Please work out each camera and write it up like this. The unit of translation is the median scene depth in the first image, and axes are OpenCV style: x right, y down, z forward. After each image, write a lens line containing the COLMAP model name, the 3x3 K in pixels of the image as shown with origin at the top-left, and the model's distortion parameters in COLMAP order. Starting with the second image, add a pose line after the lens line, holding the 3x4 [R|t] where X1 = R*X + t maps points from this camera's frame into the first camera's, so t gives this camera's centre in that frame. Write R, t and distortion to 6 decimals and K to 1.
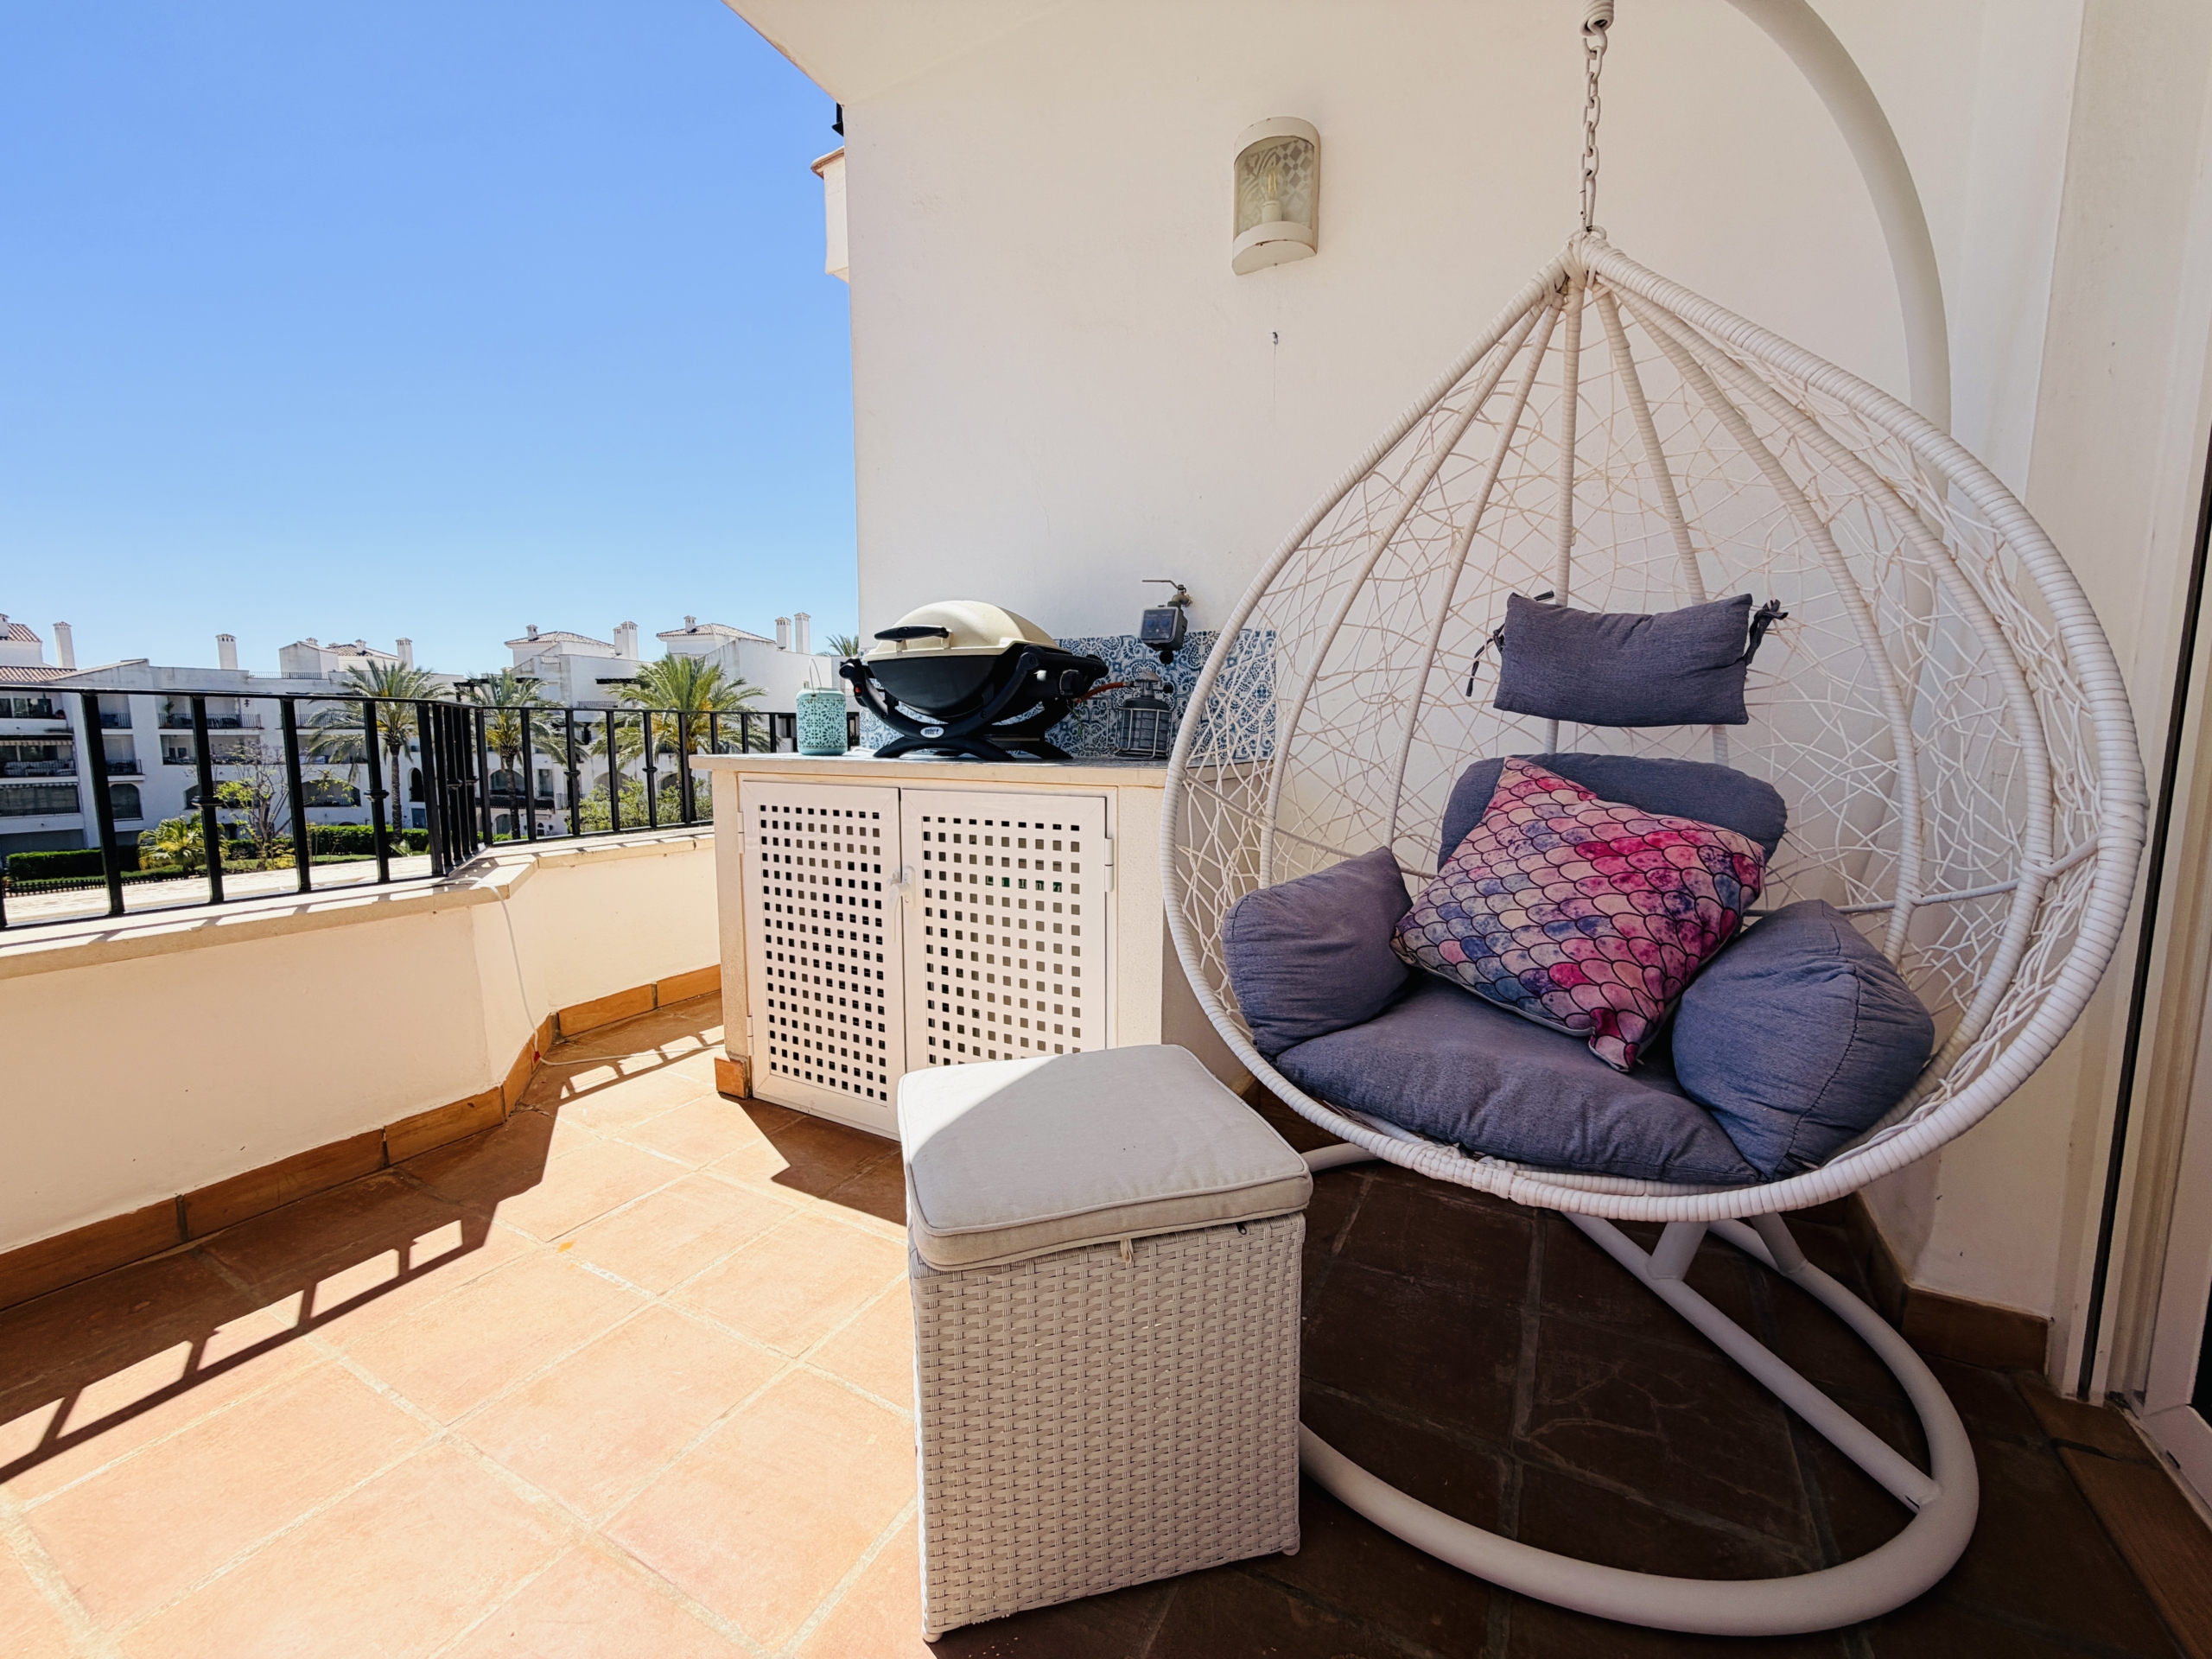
lens RADIAL K [[877.4, 0, 1106.0], [0, 877.4, 829.5], [0, 0, 1]] dist [0.000729, 0.000132]
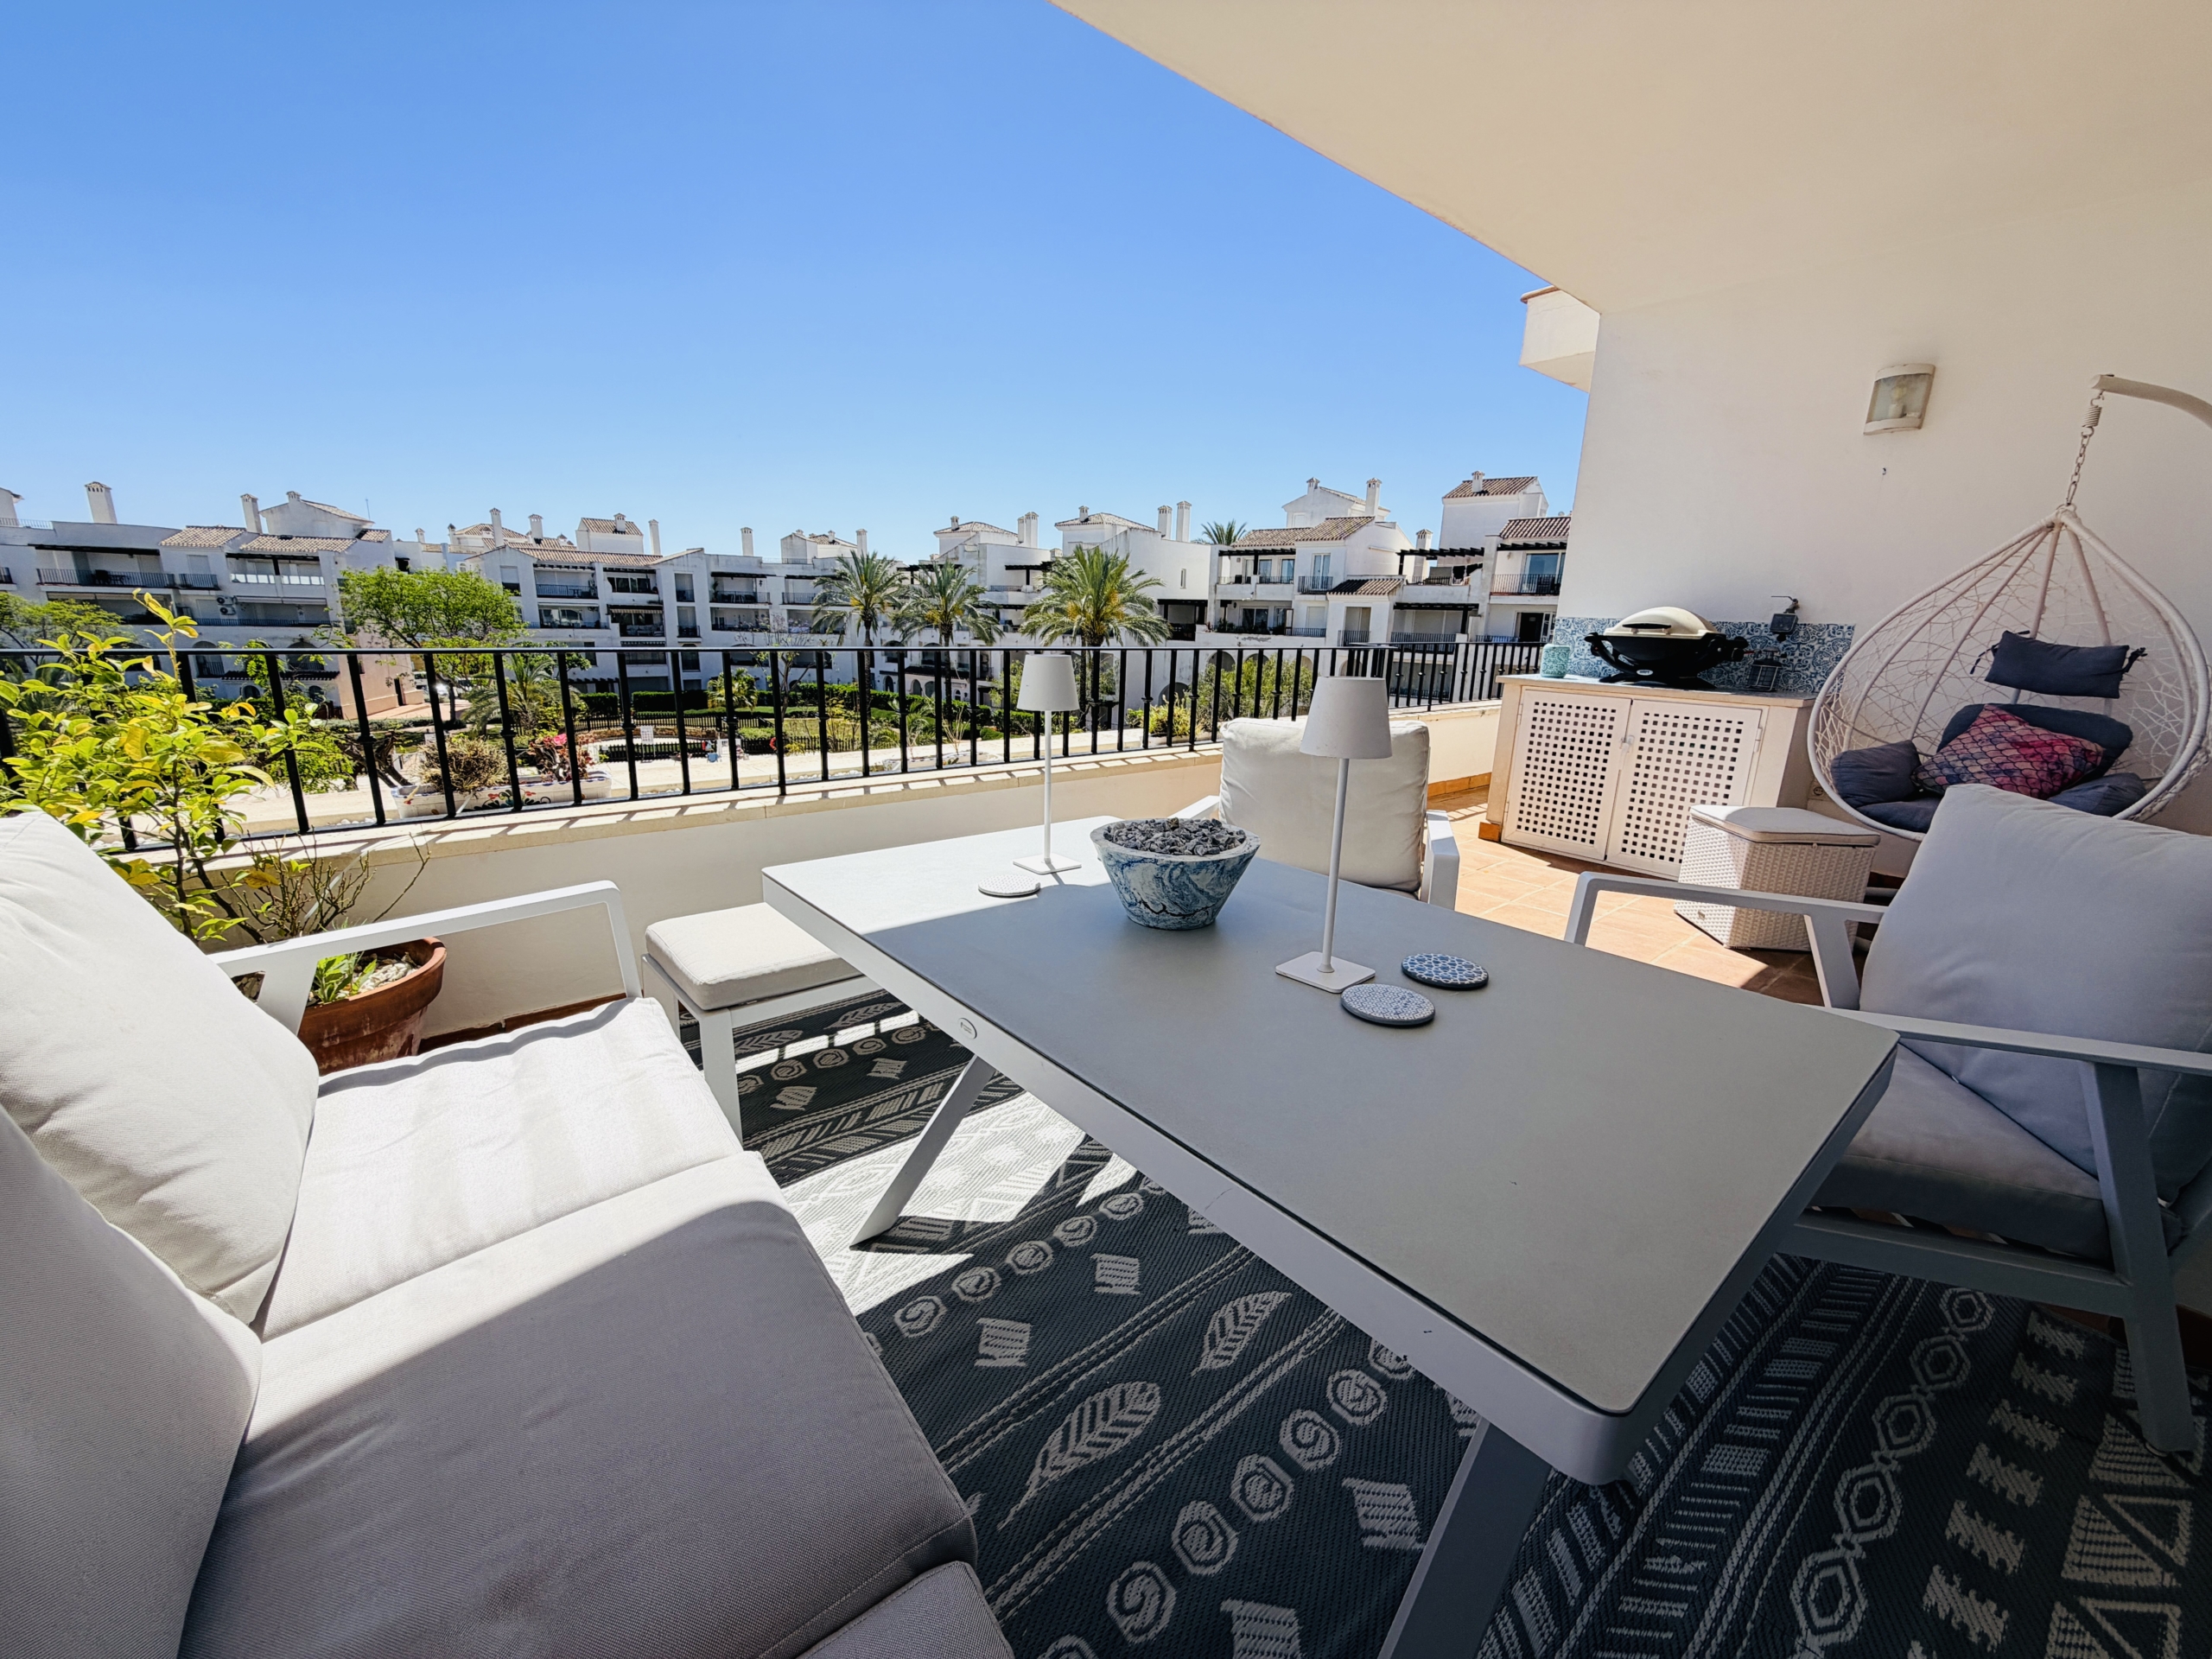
lens RADIAL K [[883.6, 0, 1096.0], [0, 883.6, 837.7], [0, 0, 1]] dist [0.000972, -0.000165]
pose [[0.927812, 0.115301, -0.354784, -0.595072], [-0.066859, 0.987033, 0.145929, 0.056006], [0.367009, -0.111674, 0.923490, -1.430366]]
